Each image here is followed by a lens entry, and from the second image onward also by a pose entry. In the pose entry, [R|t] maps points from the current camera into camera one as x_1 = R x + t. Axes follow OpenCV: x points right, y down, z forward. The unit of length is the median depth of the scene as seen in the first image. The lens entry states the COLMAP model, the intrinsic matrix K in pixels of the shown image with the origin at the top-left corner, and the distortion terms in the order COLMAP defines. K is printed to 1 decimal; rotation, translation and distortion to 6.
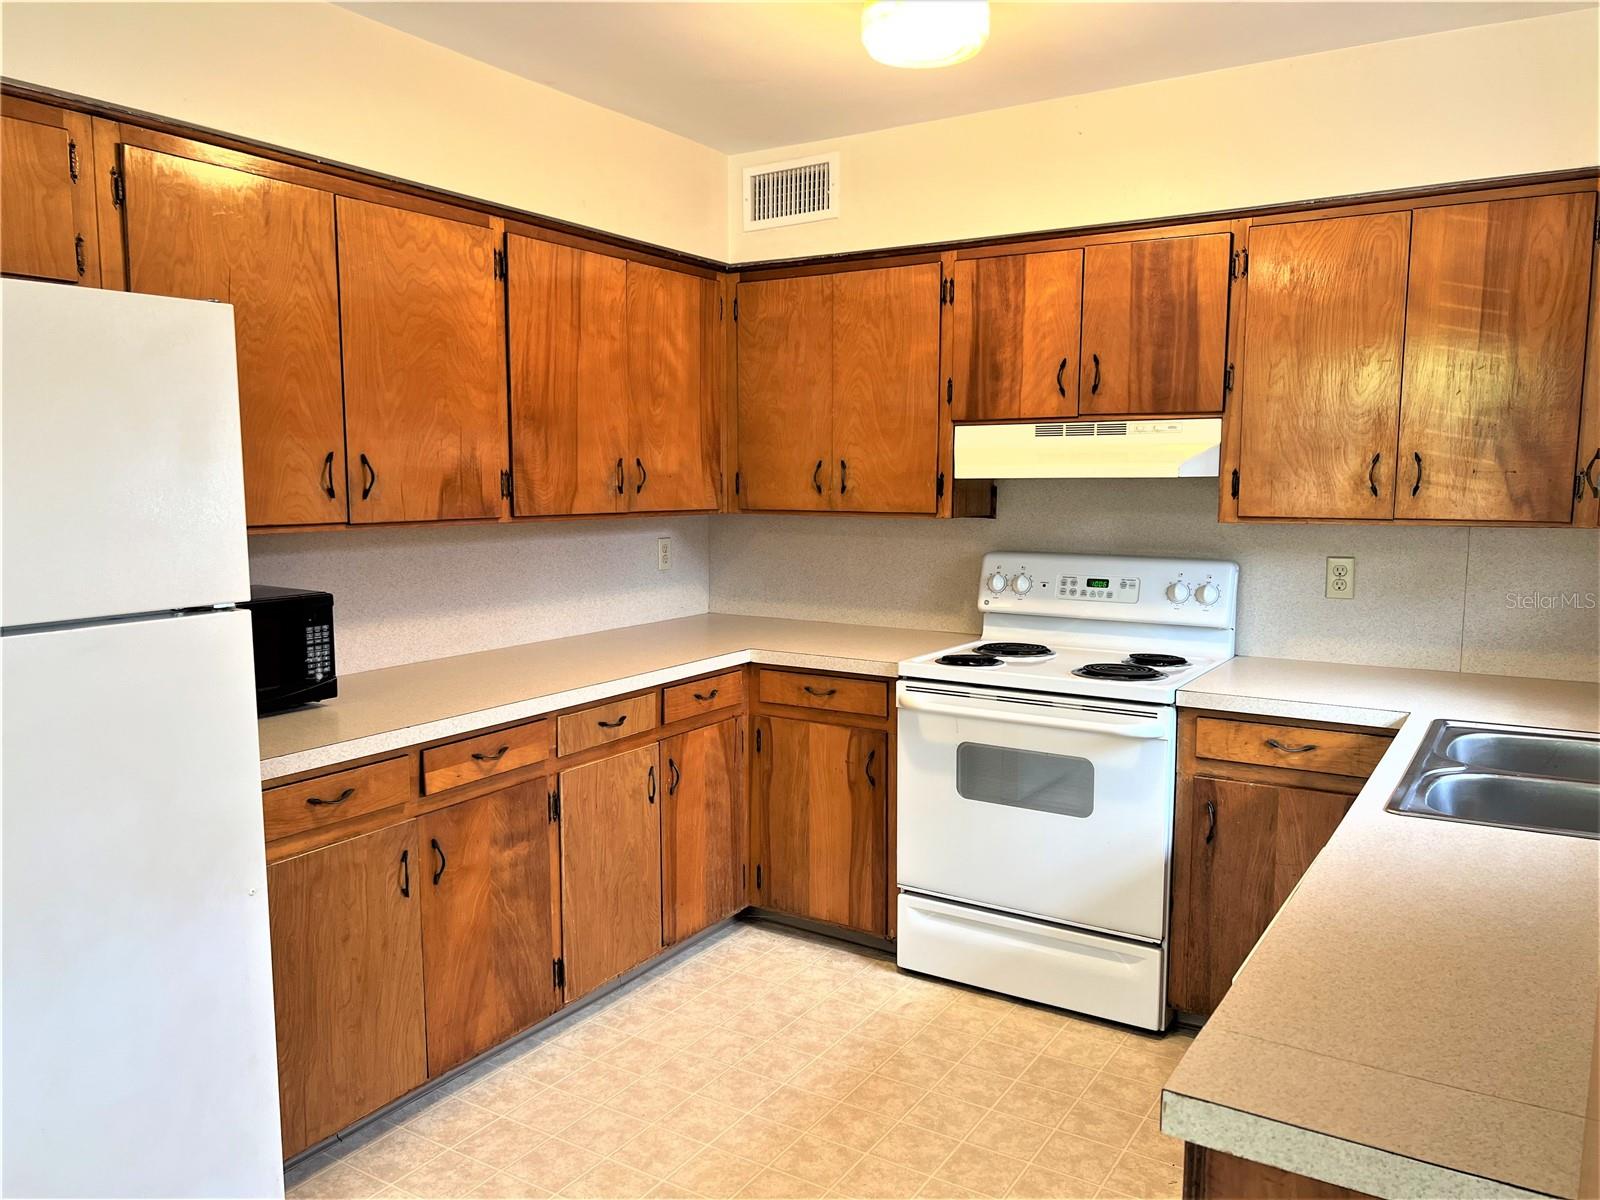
lens RADIAL K [[1190.7, 0, 789.3], [0, 1190.7, 609.1], [0, 0, 1]] dist [0.092858, -0.157489]
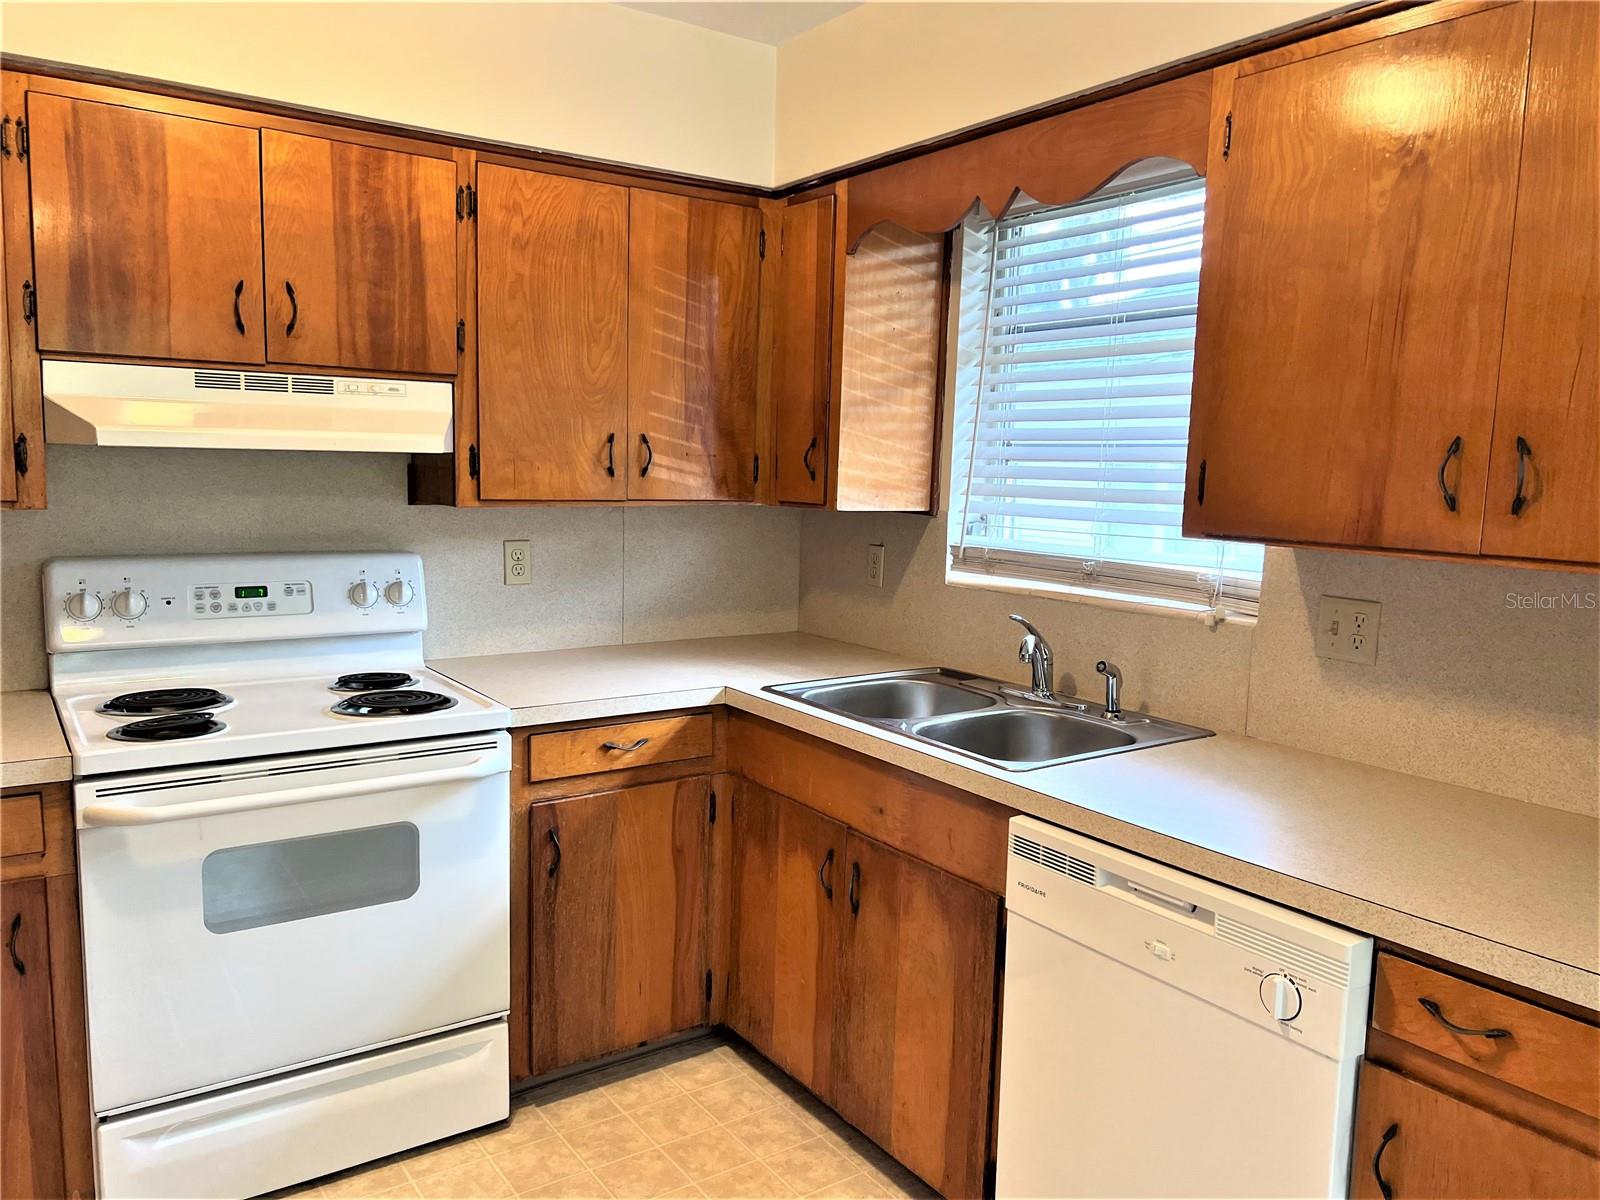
lens RADIAL K [[1209.9, 0, 833.9], [0, 1209.9, 601.7], [0, 0, 1]] dist [0.069867, -0.086311]
pose [[0.367420, -0.100972, 0.924558, -0.326027], [0.079131, 0.993879, 0.077096, -0.048299], [-0.926683, 0.044834, 0.373161, 0.412327]]
